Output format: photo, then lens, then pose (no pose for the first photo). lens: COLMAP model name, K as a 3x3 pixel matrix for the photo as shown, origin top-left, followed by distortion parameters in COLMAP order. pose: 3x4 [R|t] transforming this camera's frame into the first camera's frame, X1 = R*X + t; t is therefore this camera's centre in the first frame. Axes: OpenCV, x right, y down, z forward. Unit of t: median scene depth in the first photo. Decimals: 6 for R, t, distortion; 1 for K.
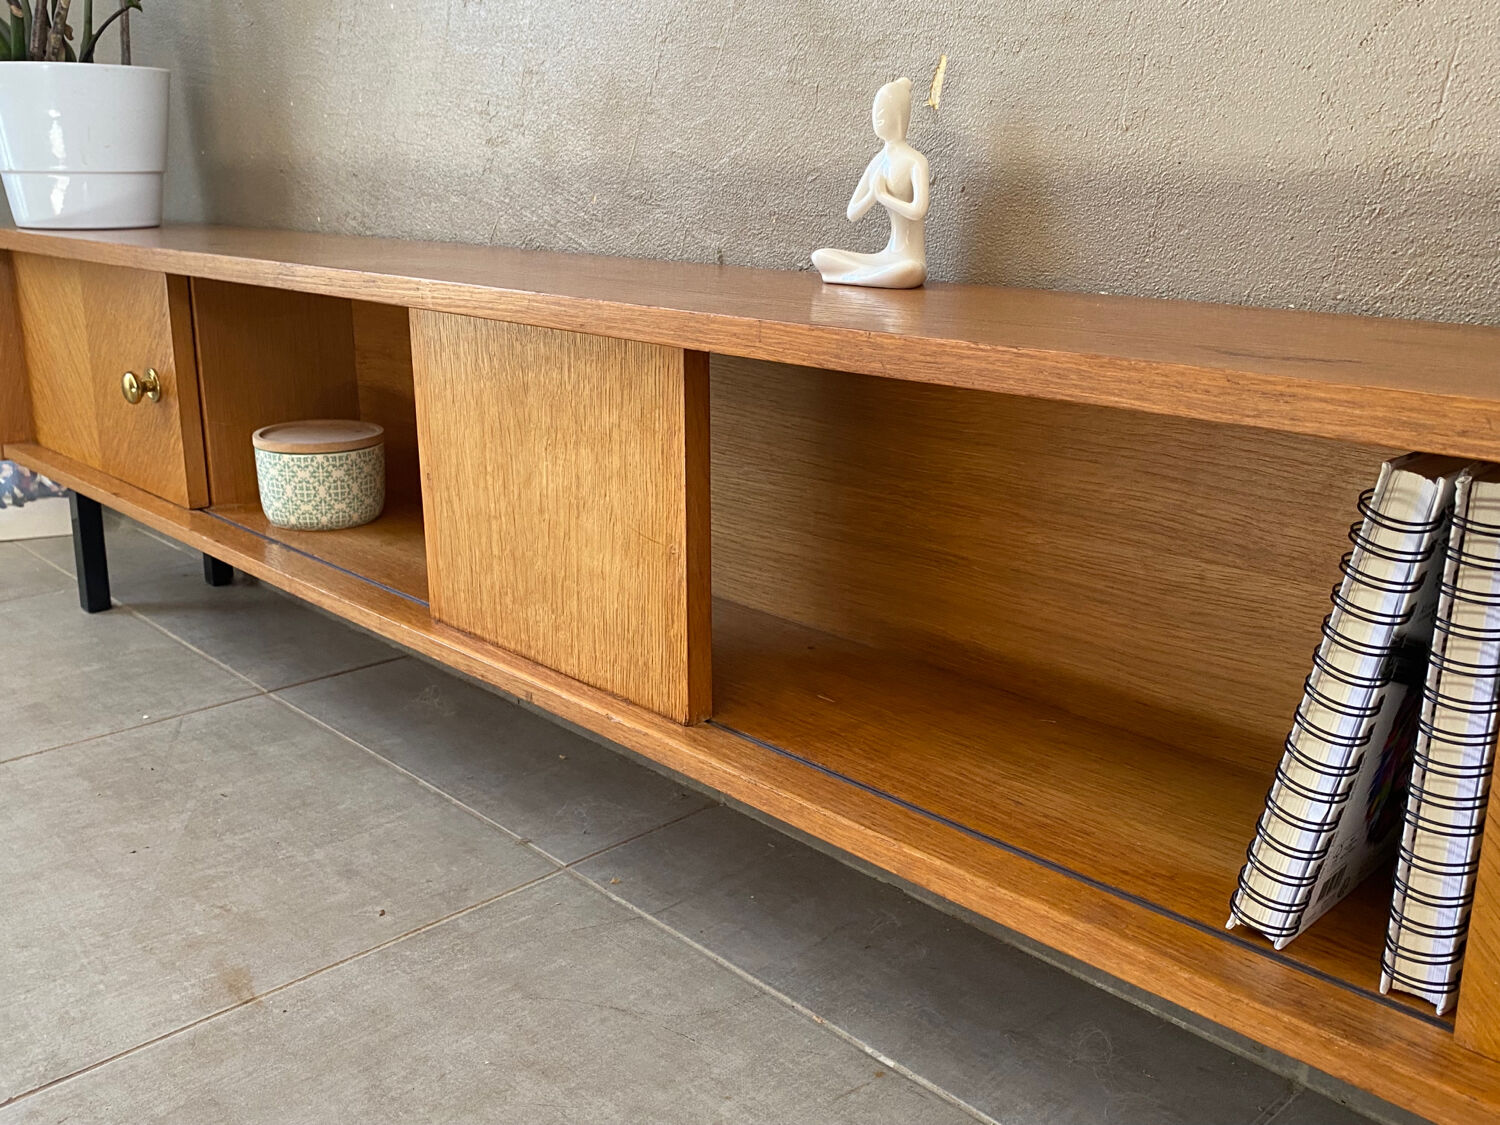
lens RADIAL K [[1382.3, 0, 729.1], [0, 1382.3, 550.8], [0, 0, 1]] dist [0.037792, 0.000000]
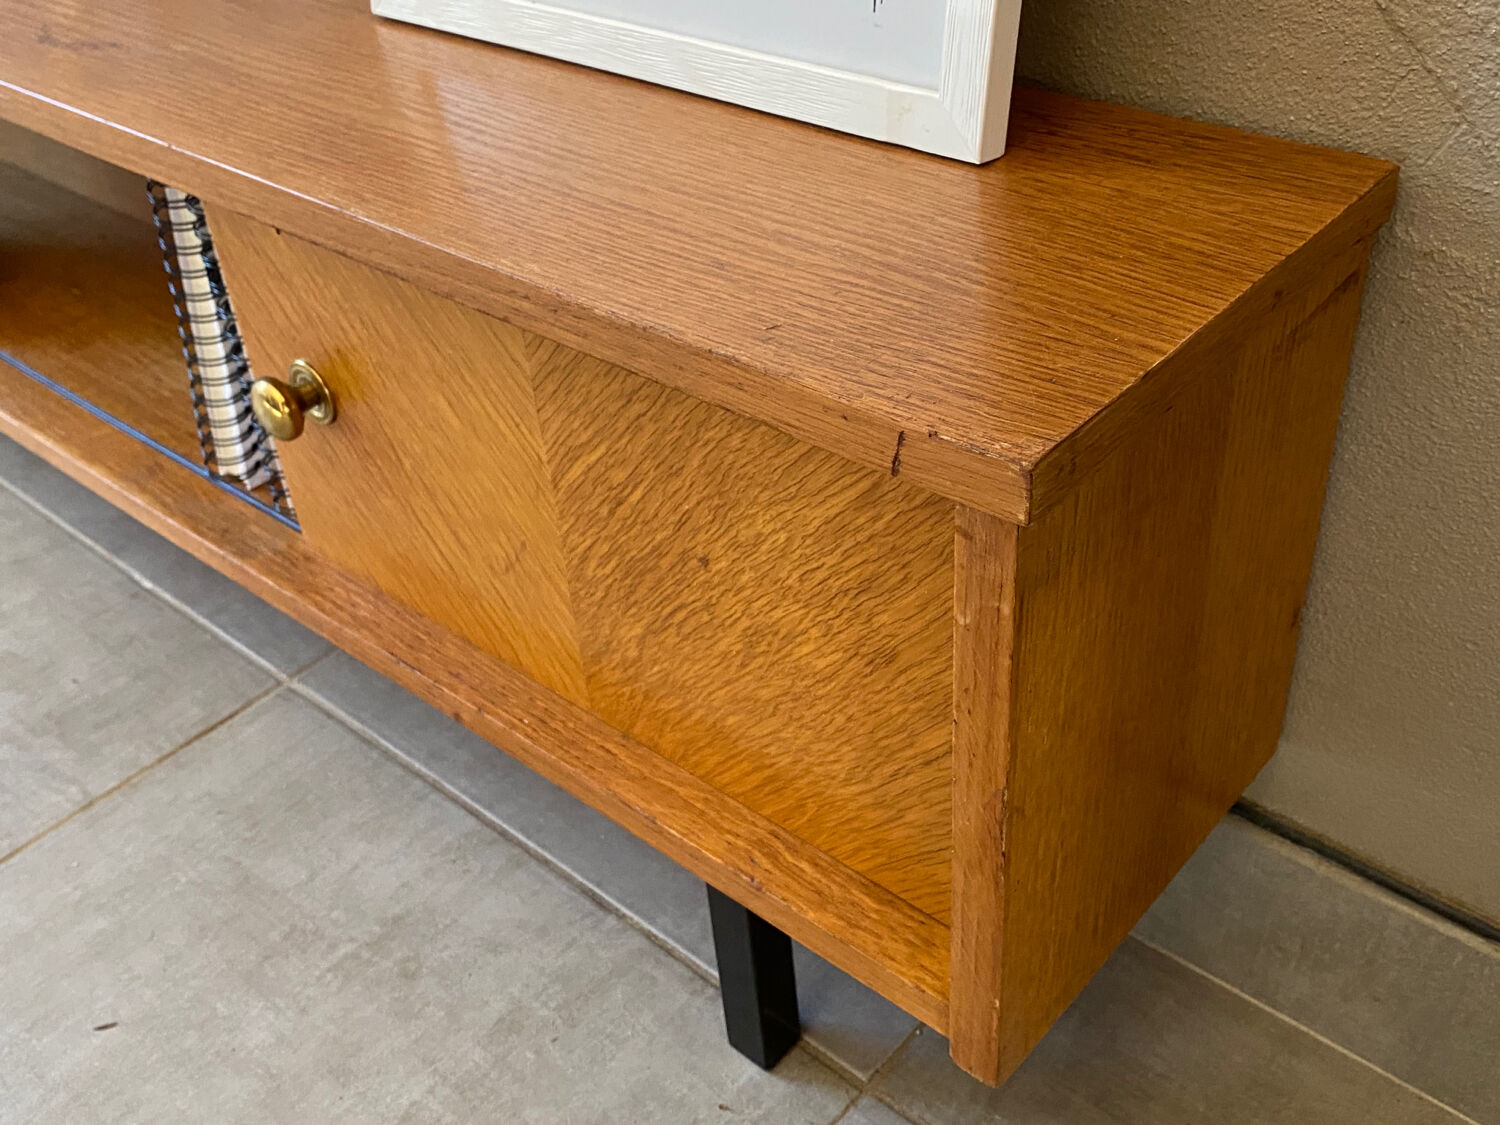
lens RADIAL K [[1534.6, 0, 727.4], [0, 1534.6, 525.3], [0, 0, 1]] dist [0.037314, 0.000000]
pose [[0.993906, -0.108341, 0.020301, 0.526062], [0.095162, 0.936336, 0.337963, -0.086403], [-0.055624, -0.333972, 0.940940, -0.270158]]
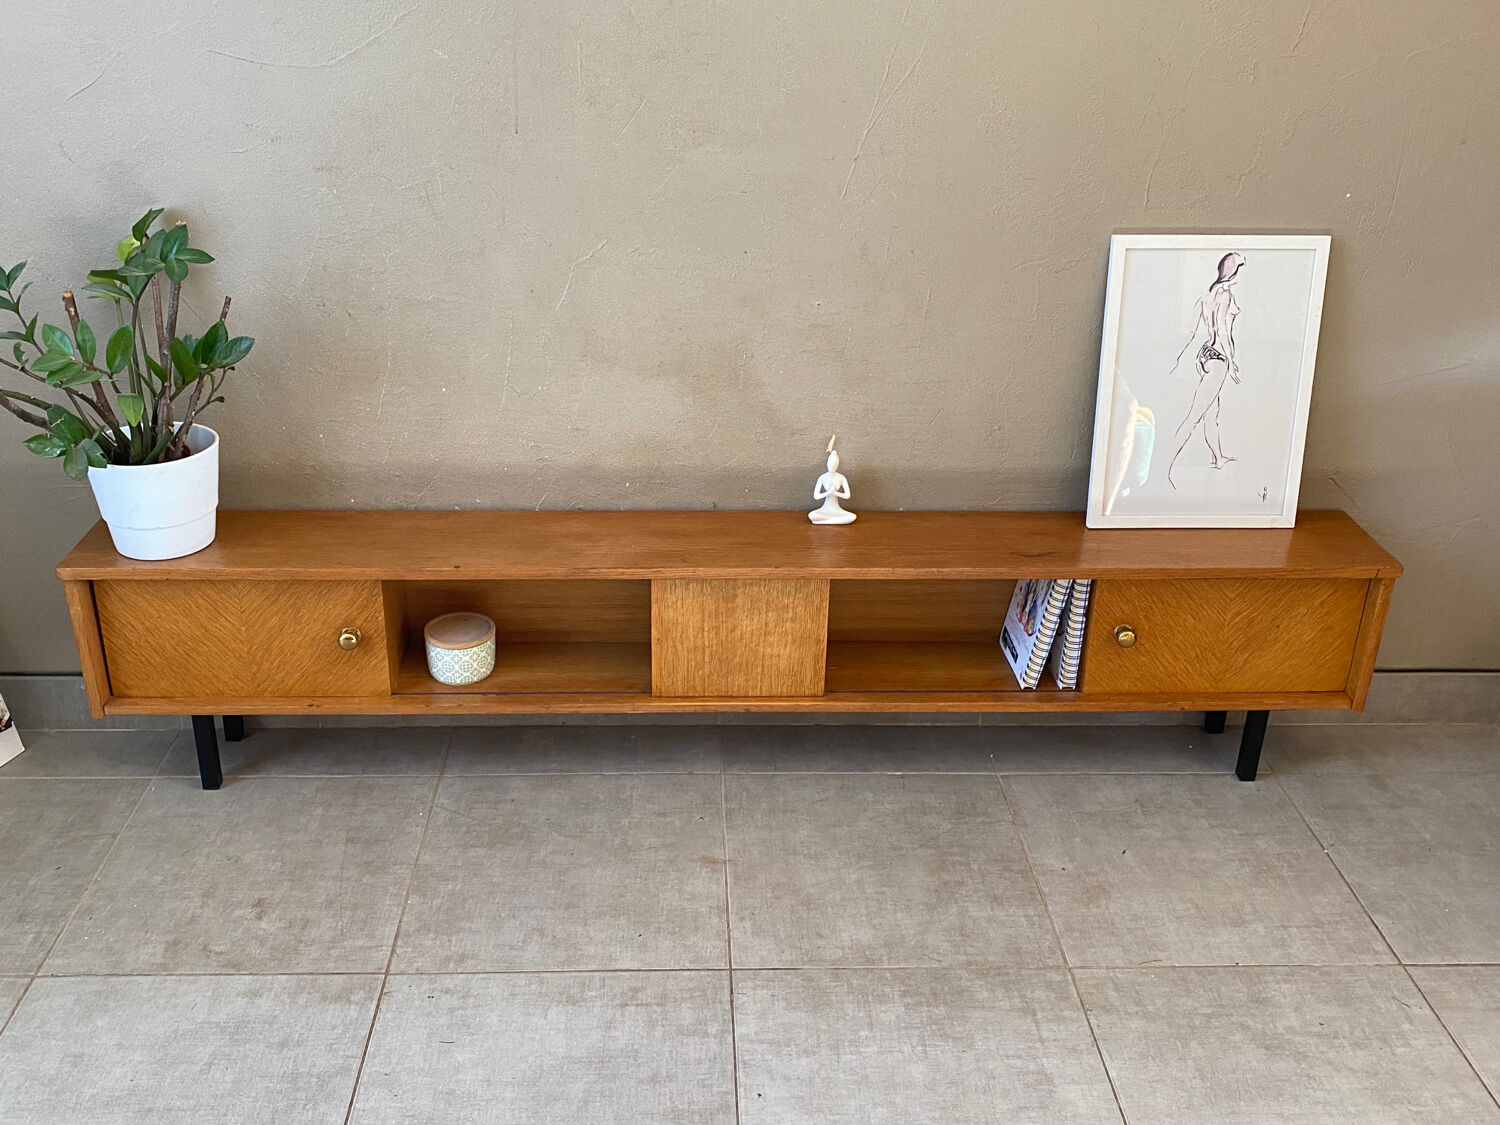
lens RADIAL K [[1382.3, 0, 731.4], [0, 1382.3, 533.1], [0, 0, 1]] dist [0.037792, 0.000000]
pose [[0.662006, -0.302357, 0.685805, -1.745387], [0.186748, 0.952702, 0.239760, -0.788479], [-0.725861, -0.030650, 0.687158, -0.670379]]
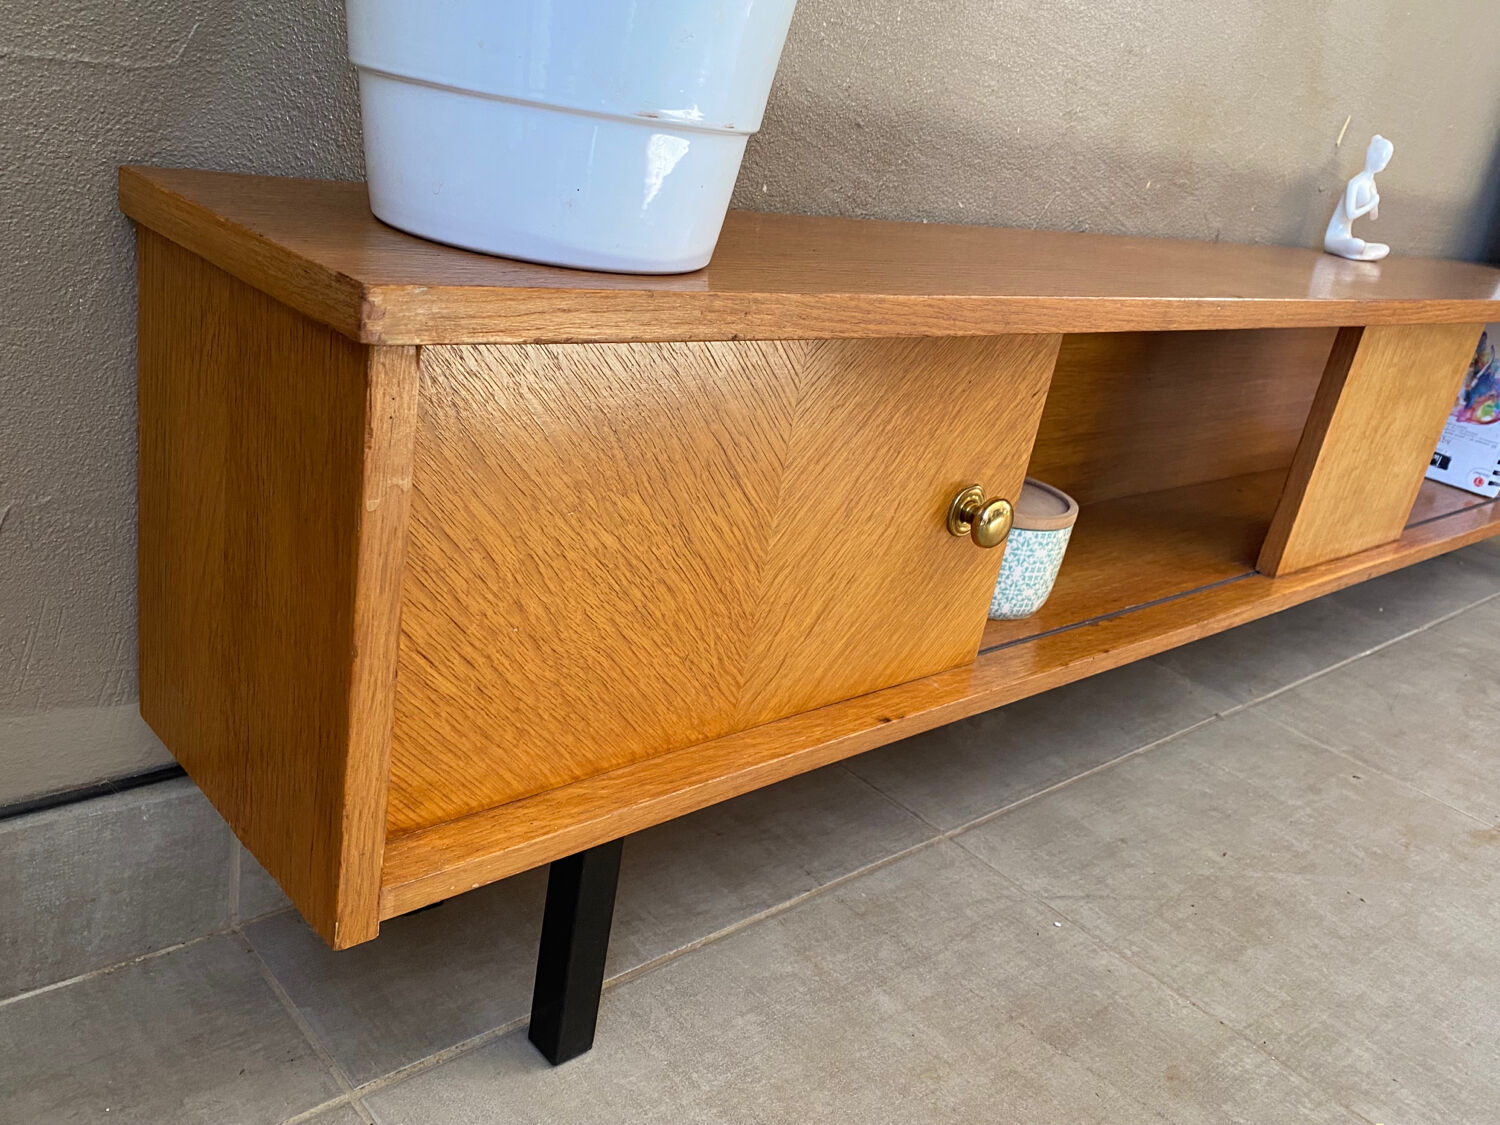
lens RADIAL K [[1263.5, 0, 725.9], [0, 1263.5, 559.4], [0, 0, 1]] dist [0.058083, -0.073535]
pose [[0.030588, -0.364490, 0.930705, -1.369839], [0.106818, 0.927000, 0.359529, -0.451174], [-0.993808, 0.088419, 0.067289, 1.545748]]
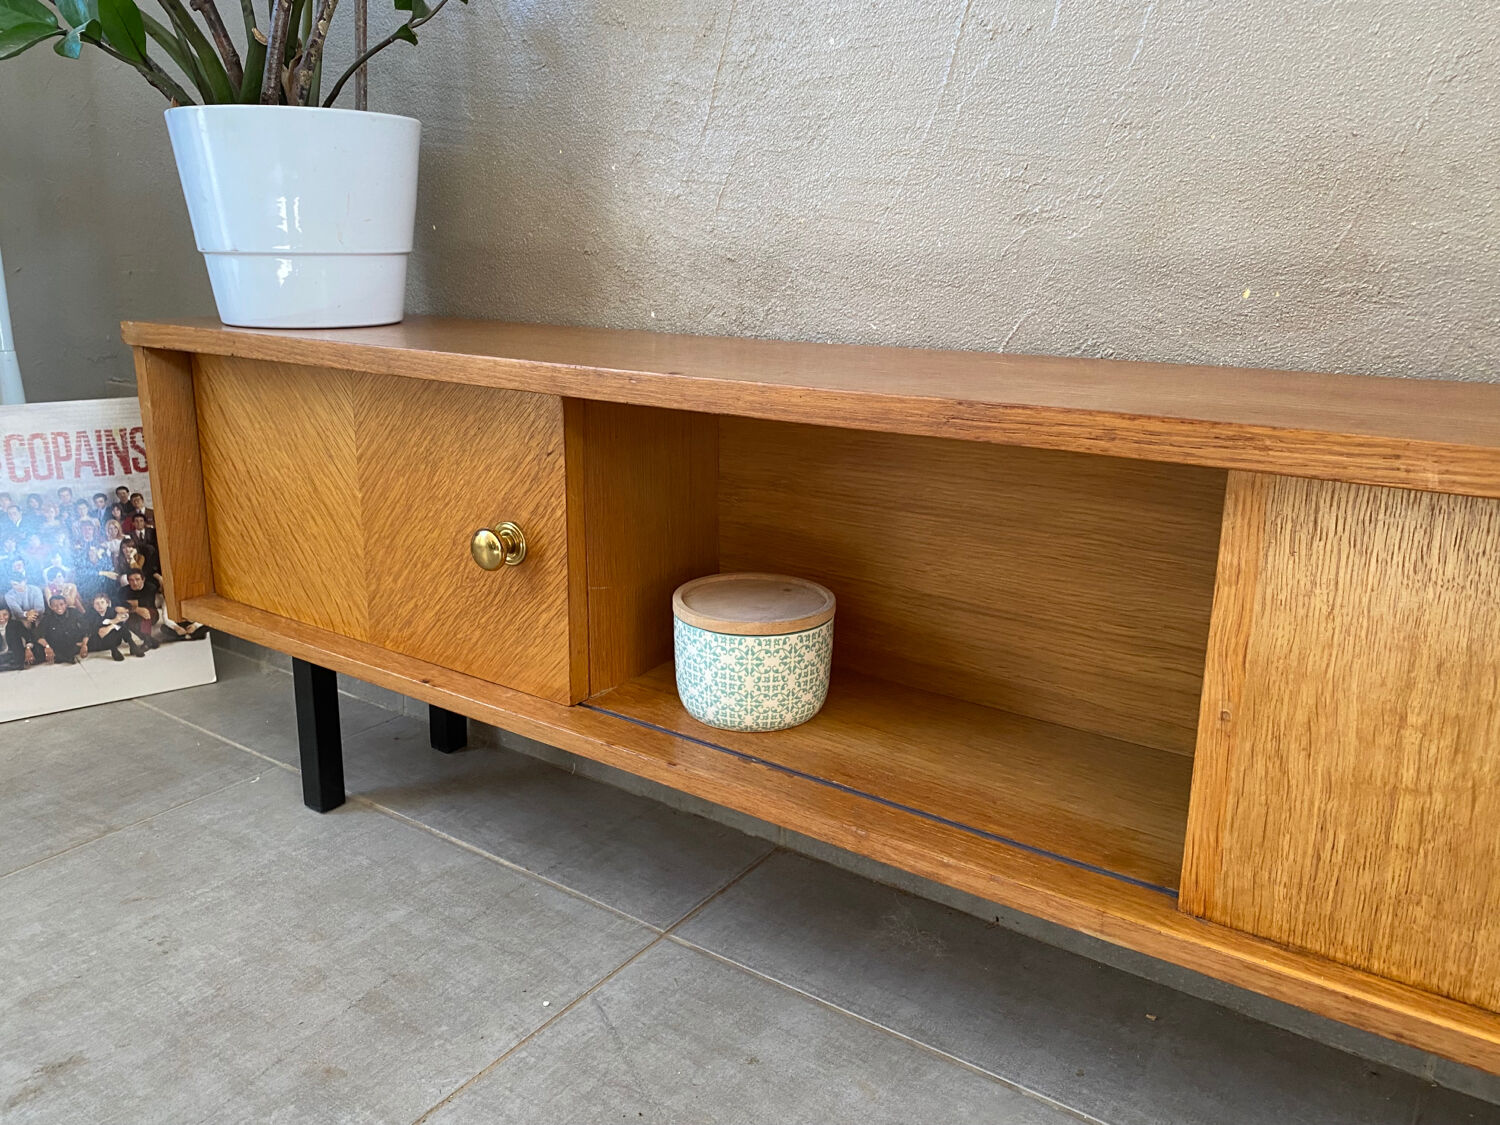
lens RADIAL K [[1148.7, 0, 747.0], [0, 1148.7, 550.9], [0, 0, 1]] dist [0.026282, -0.018763]
pose [[0.979329, -0.047460, 0.196625, -0.587755], [0.048440, 0.998826, -0.000178, -0.154989], [-0.196386, 0.009699, 0.980479, 0.535206]]
